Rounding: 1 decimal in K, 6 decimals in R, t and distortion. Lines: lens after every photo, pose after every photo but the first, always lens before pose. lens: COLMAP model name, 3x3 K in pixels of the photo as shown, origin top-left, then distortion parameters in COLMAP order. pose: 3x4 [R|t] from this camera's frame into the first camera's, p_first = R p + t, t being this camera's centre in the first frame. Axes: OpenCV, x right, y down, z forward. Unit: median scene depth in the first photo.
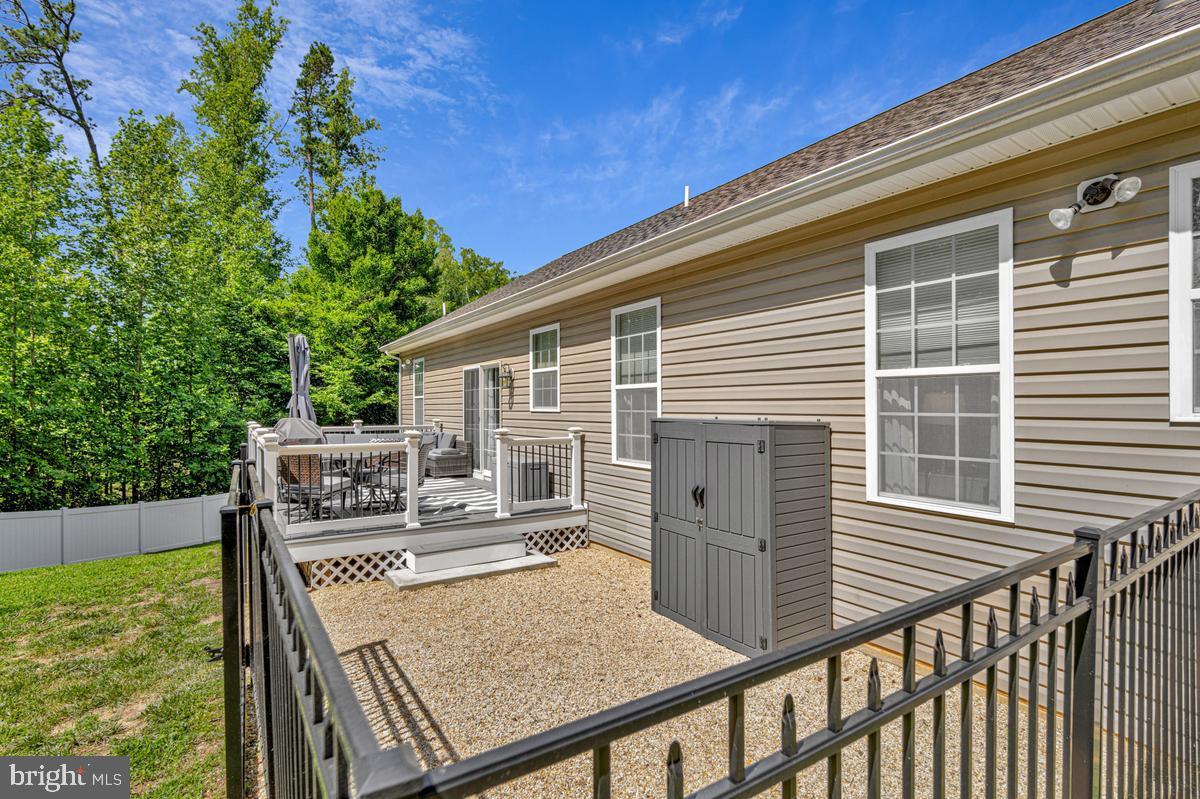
lens RADIAL K [[558.4, 0, 606.4], [0, 558.4, 405.1], [0, 0, 1]] dist [-0.000011, 0.000670]
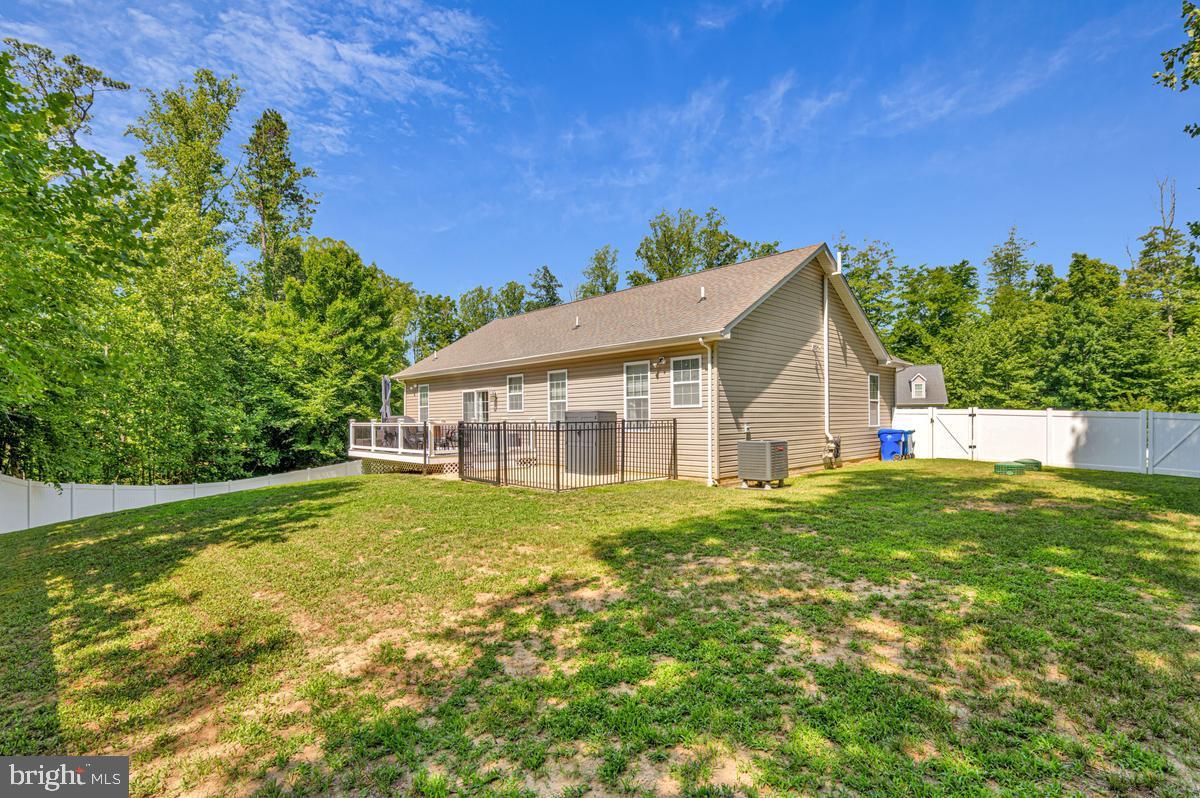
lens RADIAL K [[541.4, 0, 607.2], [0, 541.4, 406.1], [0, 0, 1]] dist [-0.004175, 0.009156]
pose [[0.982859, -0.005635, 0.184271, -0.044621], [0.009012, 0.999806, -0.017494, 0.008927], [-0.184137, 0.018854, 0.982720, -0.367591]]
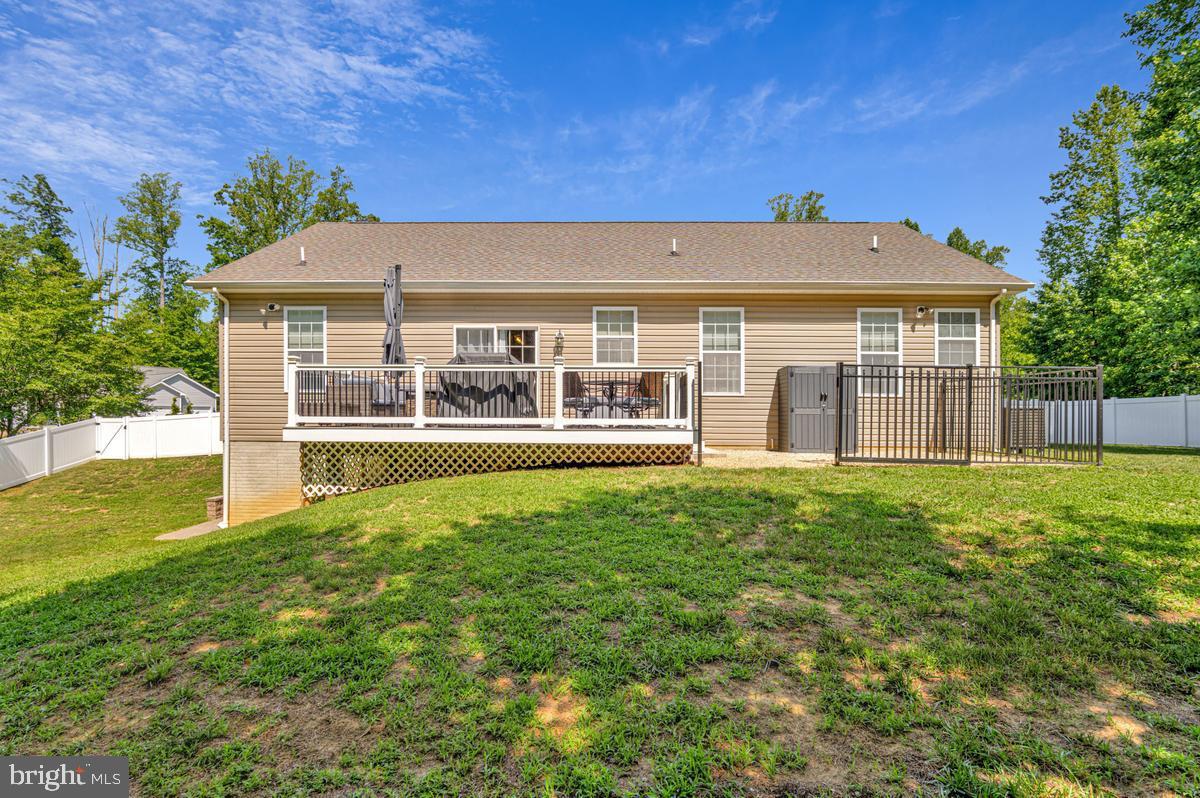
lens RADIAL K [[570.2, 0, 621.5], [0, 570.2, 391.2], [0, 0, 1]] dist [-0.022601, 0.000095]
pose [[0.567422, 0.050787, 0.821859, -0.380171], [-0.008923, 0.998417, -0.055537, 0.045709], [-0.823379, 0.024180, 0.566977, 0.054385]]
